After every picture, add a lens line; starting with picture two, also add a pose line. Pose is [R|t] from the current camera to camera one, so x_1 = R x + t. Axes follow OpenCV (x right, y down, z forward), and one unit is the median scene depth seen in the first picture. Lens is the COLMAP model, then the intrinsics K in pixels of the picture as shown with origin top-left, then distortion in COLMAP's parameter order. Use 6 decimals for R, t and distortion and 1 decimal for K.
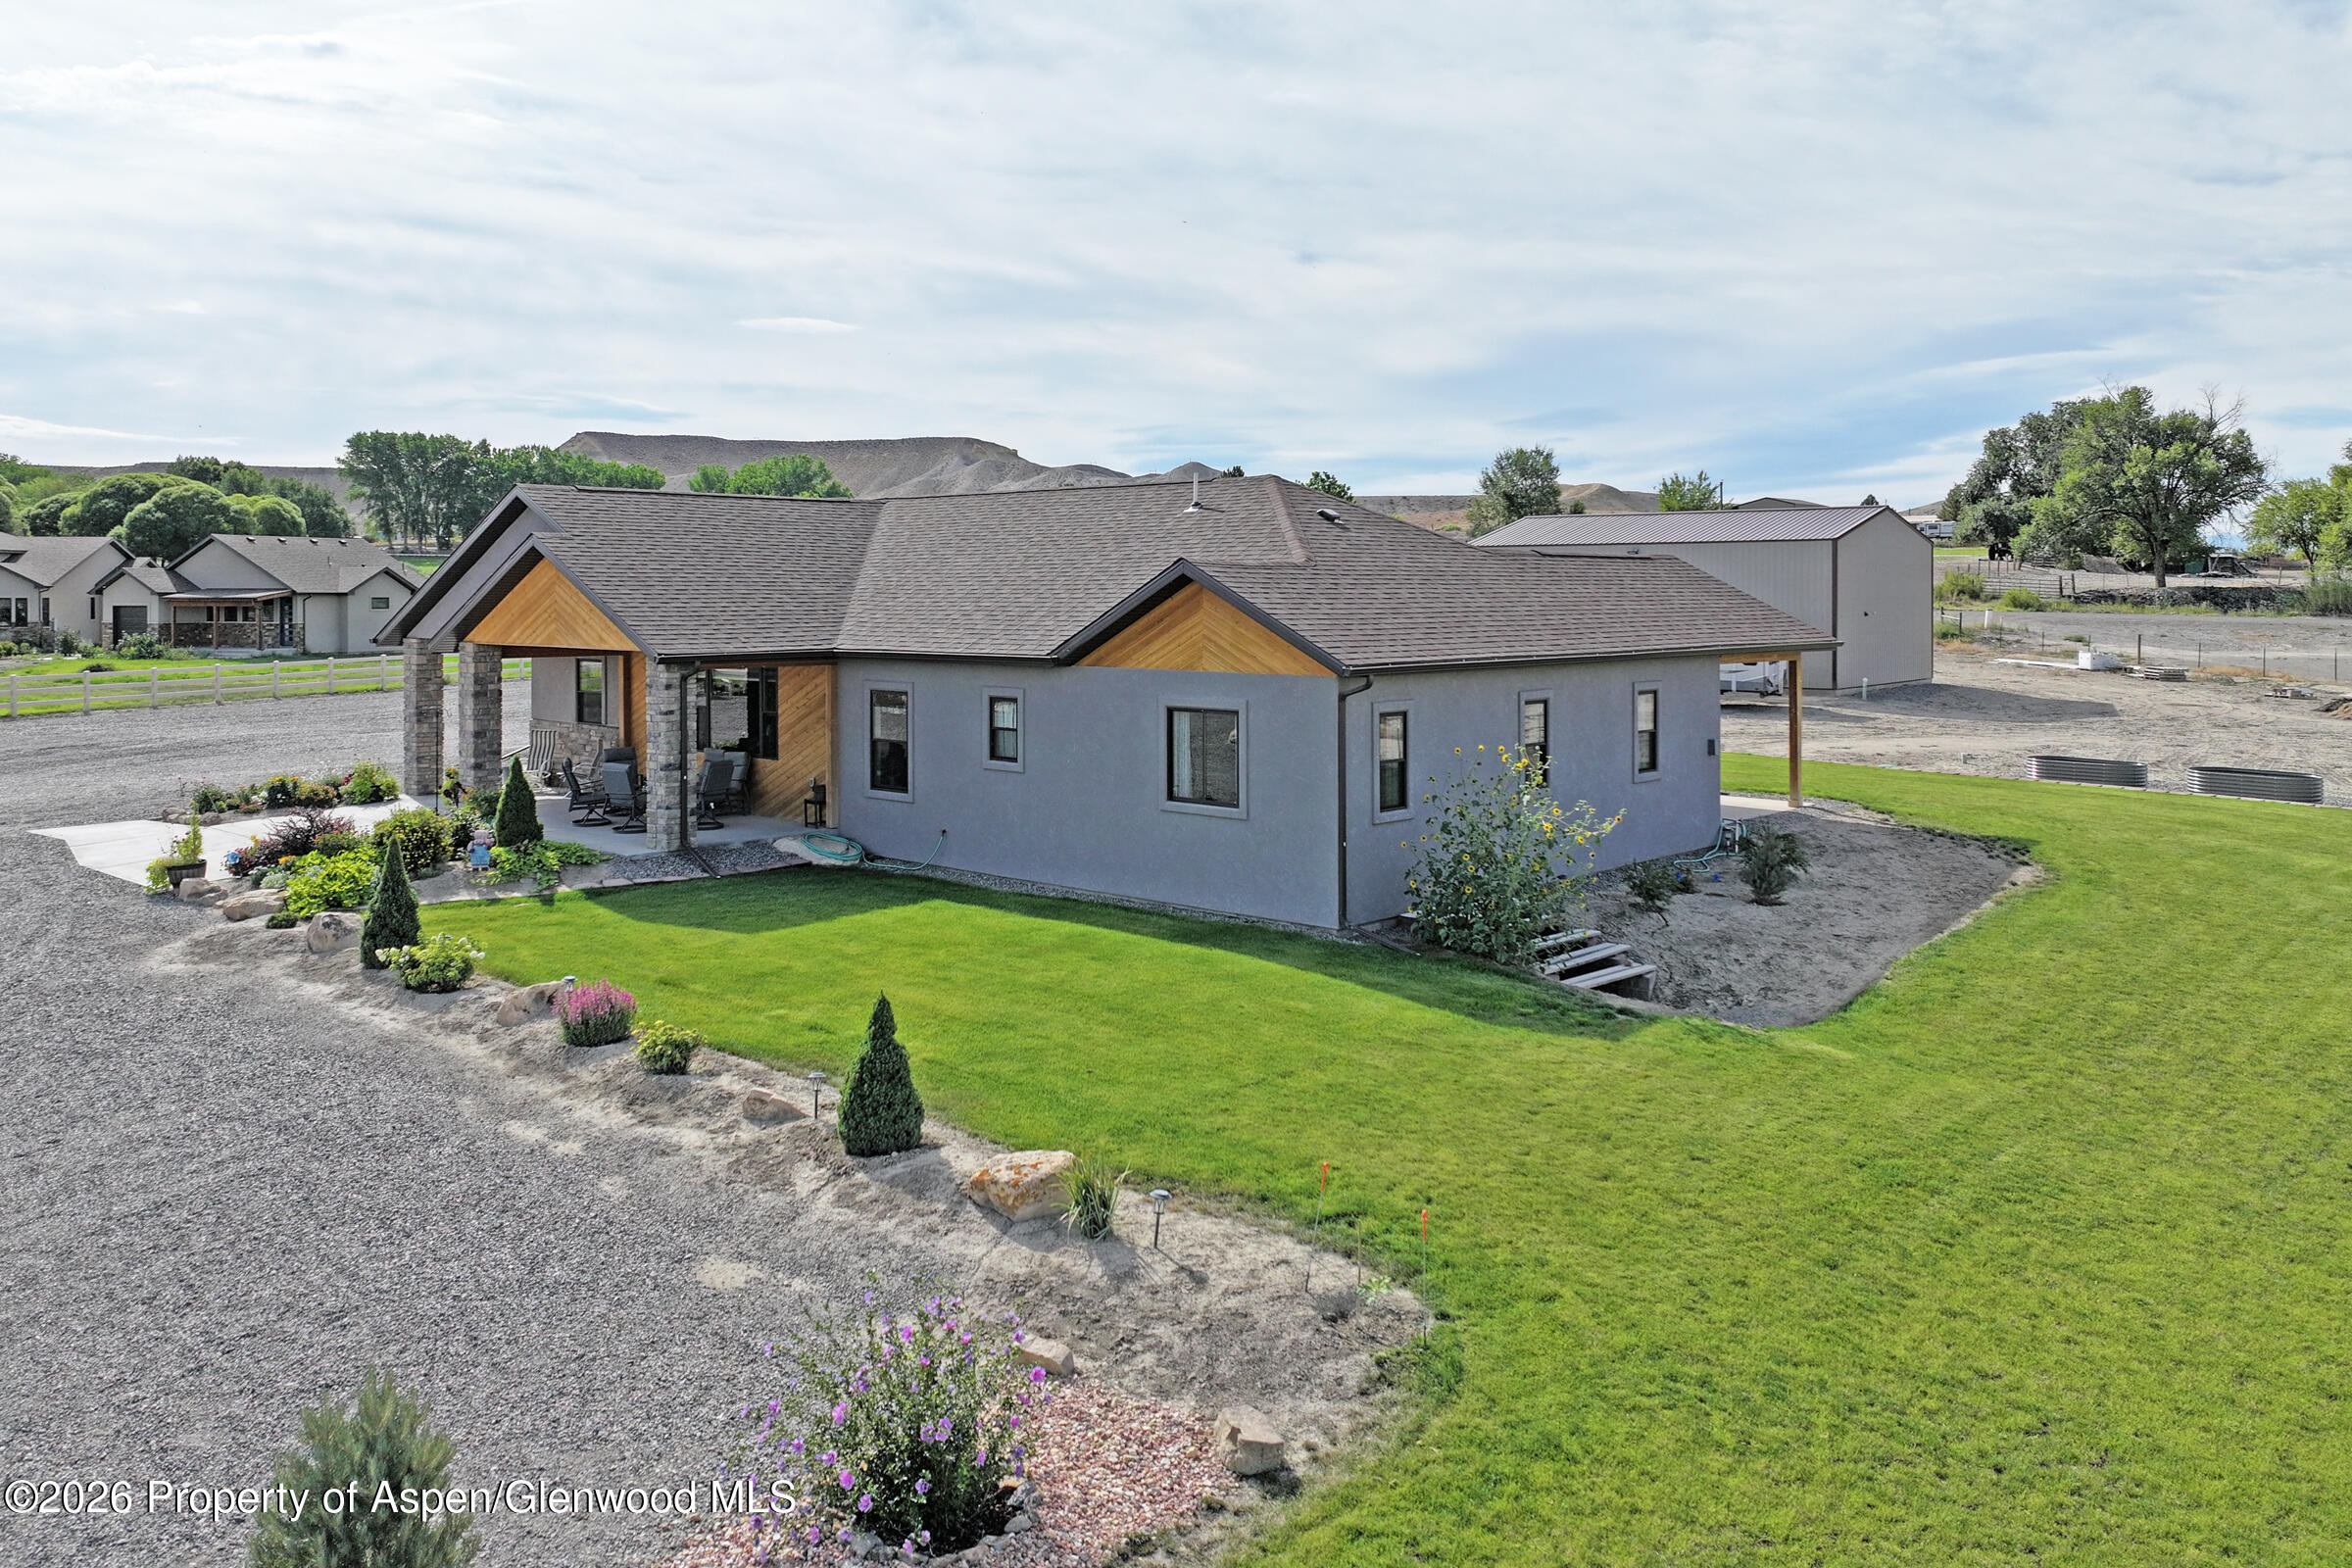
lens RADIAL K [[1916.4, 0, 1173.2], [0, 1916.4, 798.3], [0, 0, 1]] dist [-0.006879, 0.056257]
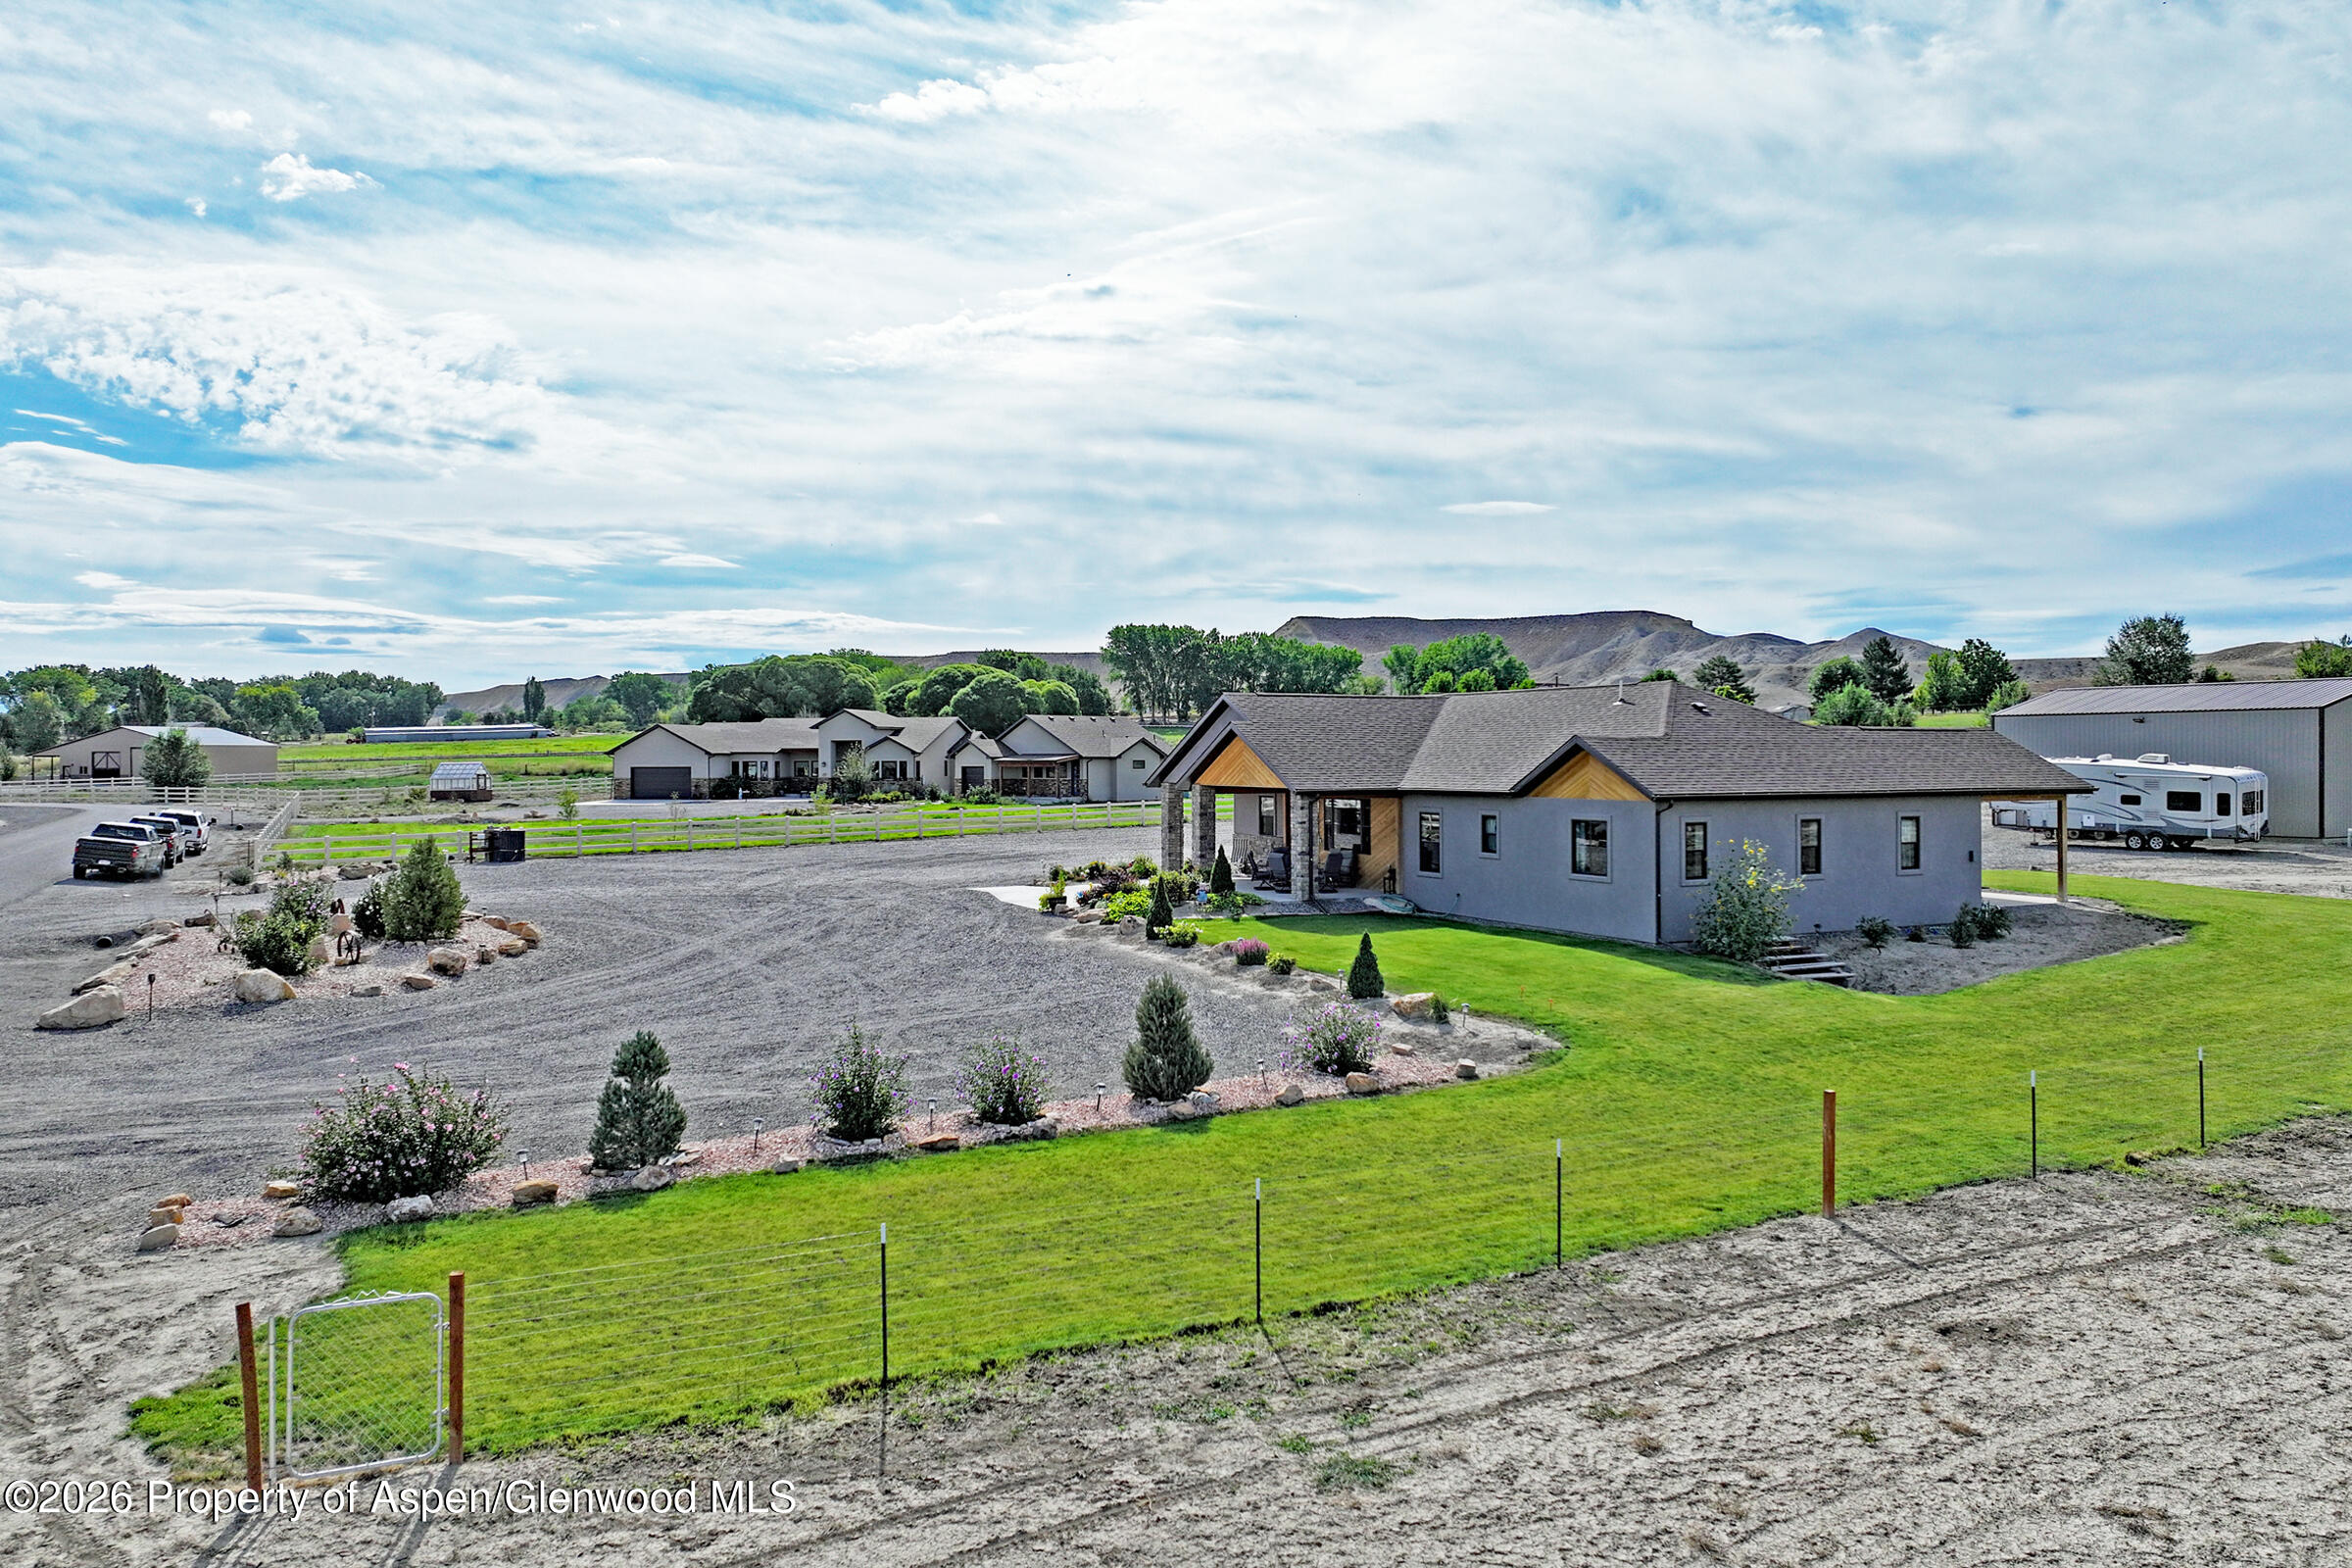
lens RADIAL K [[1957.9, 0, 1176.2], [0, 1957.9, 734.1], [0, 0, 1]] dist [-0.019122, 0.010879]
pose [[0.935173, -0.006140, -0.354137, 0.102867], [-0.035661, 0.993137, -0.111389, 0.030742], [0.352390, 0.116797, 0.928536, -0.282557]]
